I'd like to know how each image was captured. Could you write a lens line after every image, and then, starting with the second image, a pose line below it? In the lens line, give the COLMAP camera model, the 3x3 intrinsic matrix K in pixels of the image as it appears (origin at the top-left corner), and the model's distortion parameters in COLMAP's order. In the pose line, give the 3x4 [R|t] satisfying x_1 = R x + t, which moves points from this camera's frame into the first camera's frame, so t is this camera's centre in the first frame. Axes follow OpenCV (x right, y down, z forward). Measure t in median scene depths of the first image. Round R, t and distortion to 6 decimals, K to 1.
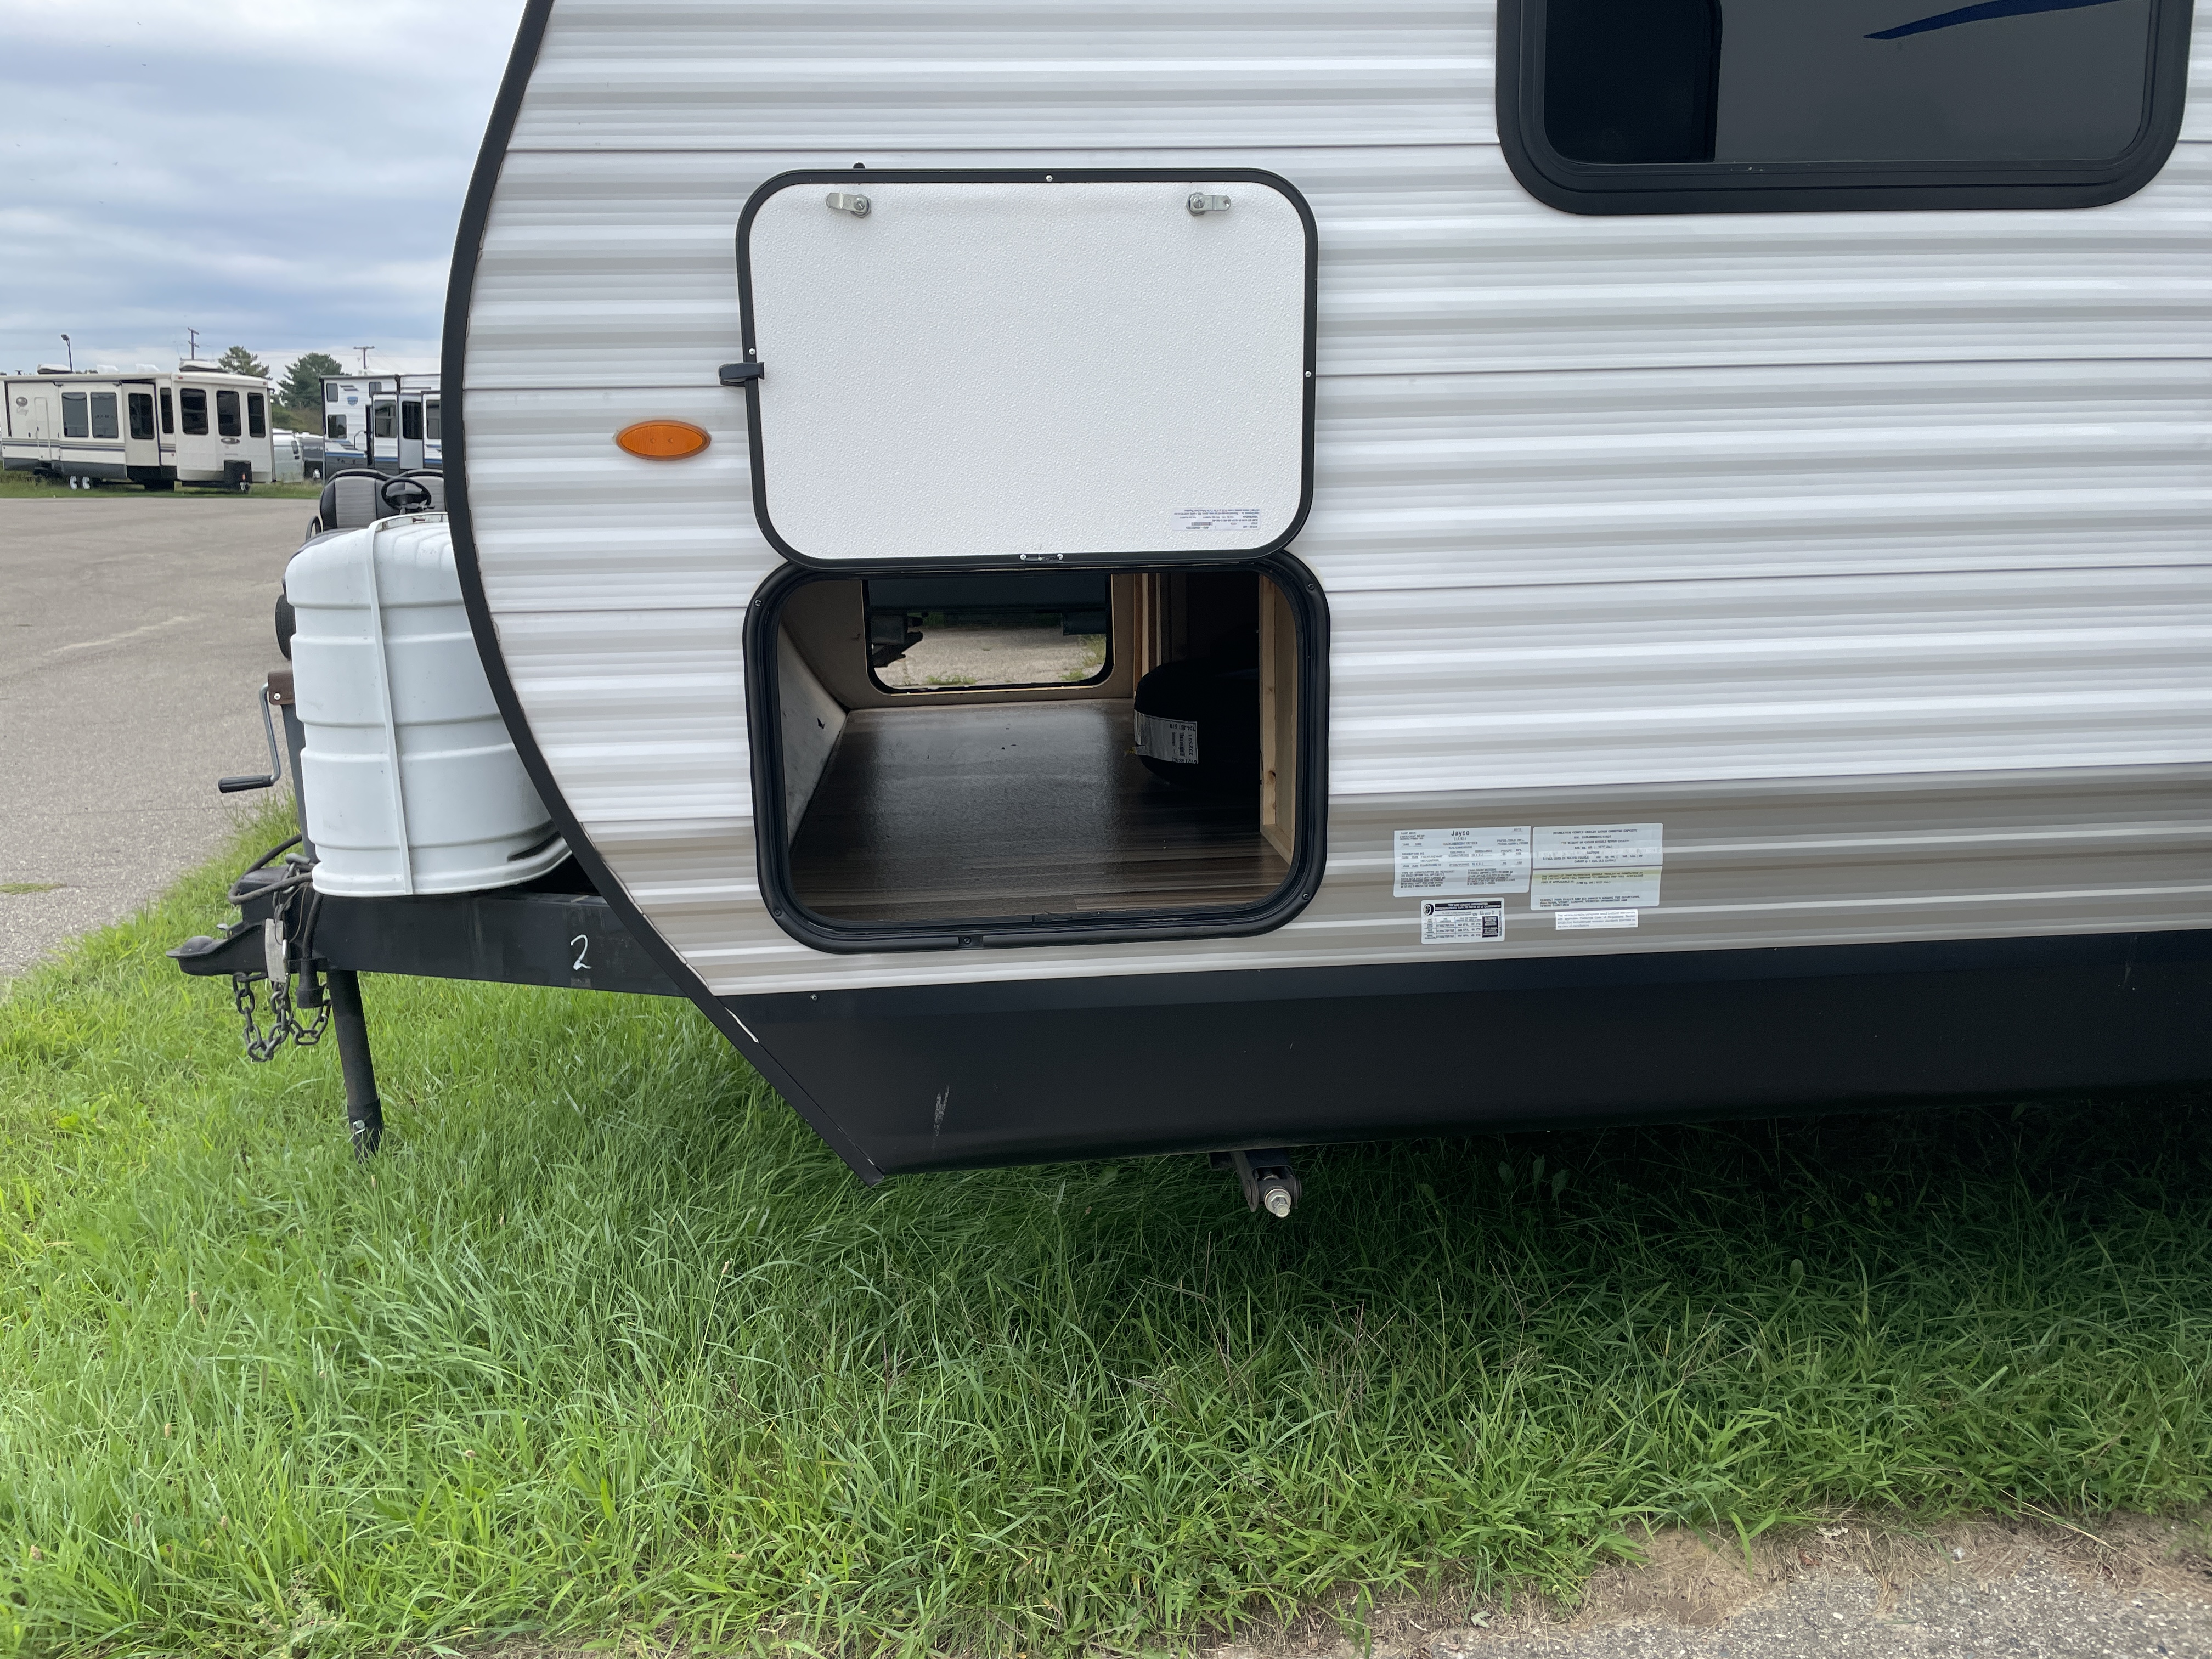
lens RADIAL K [[1703.3, 0, 1101.2], [0, 1703.3, 826.1], [0, 0, 1]] dist [0.083091, -0.119437]
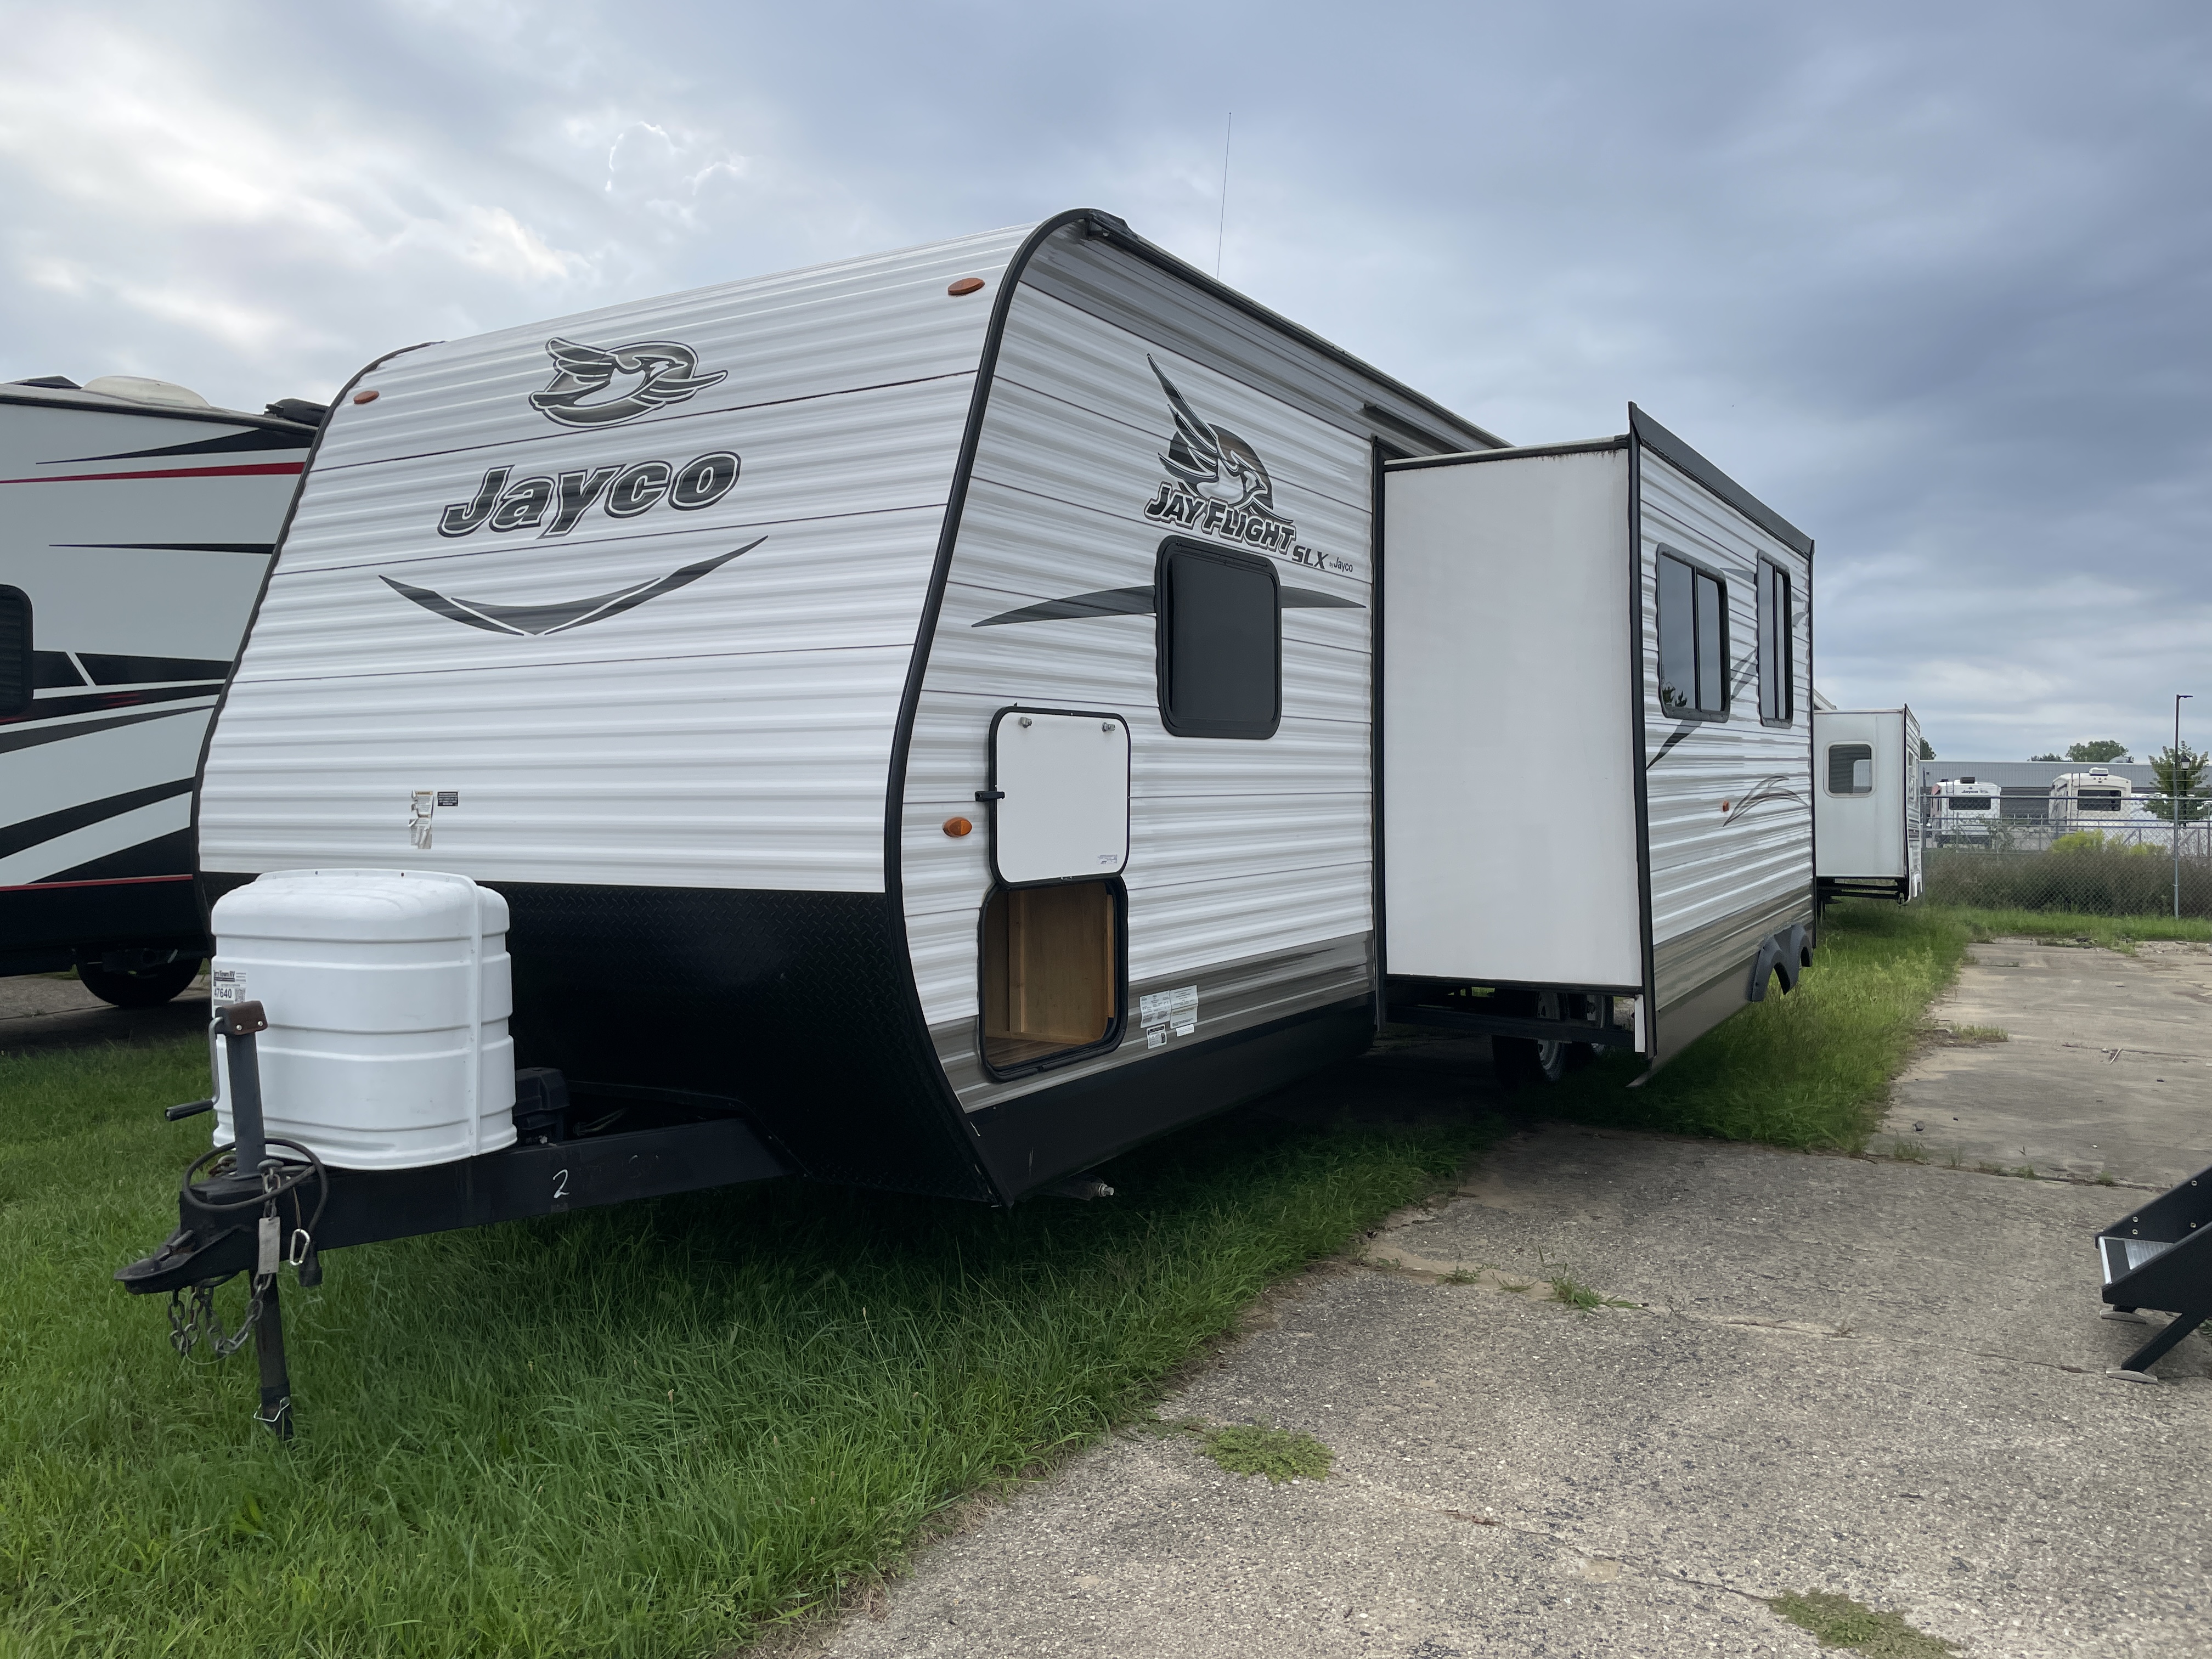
lens RADIAL K [[1703.3, 0, 1115.6], [0, 1703.3, 819.8], [0, 0, 1]] dist [0.083091, -0.119437]
pose [[0.568736, -0.001413, 0.822519, -1.722623], [0.158122, 0.981534, -0.107648, 0.010121], [-0.807178, 0.191282, 0.558457, -0.254914]]
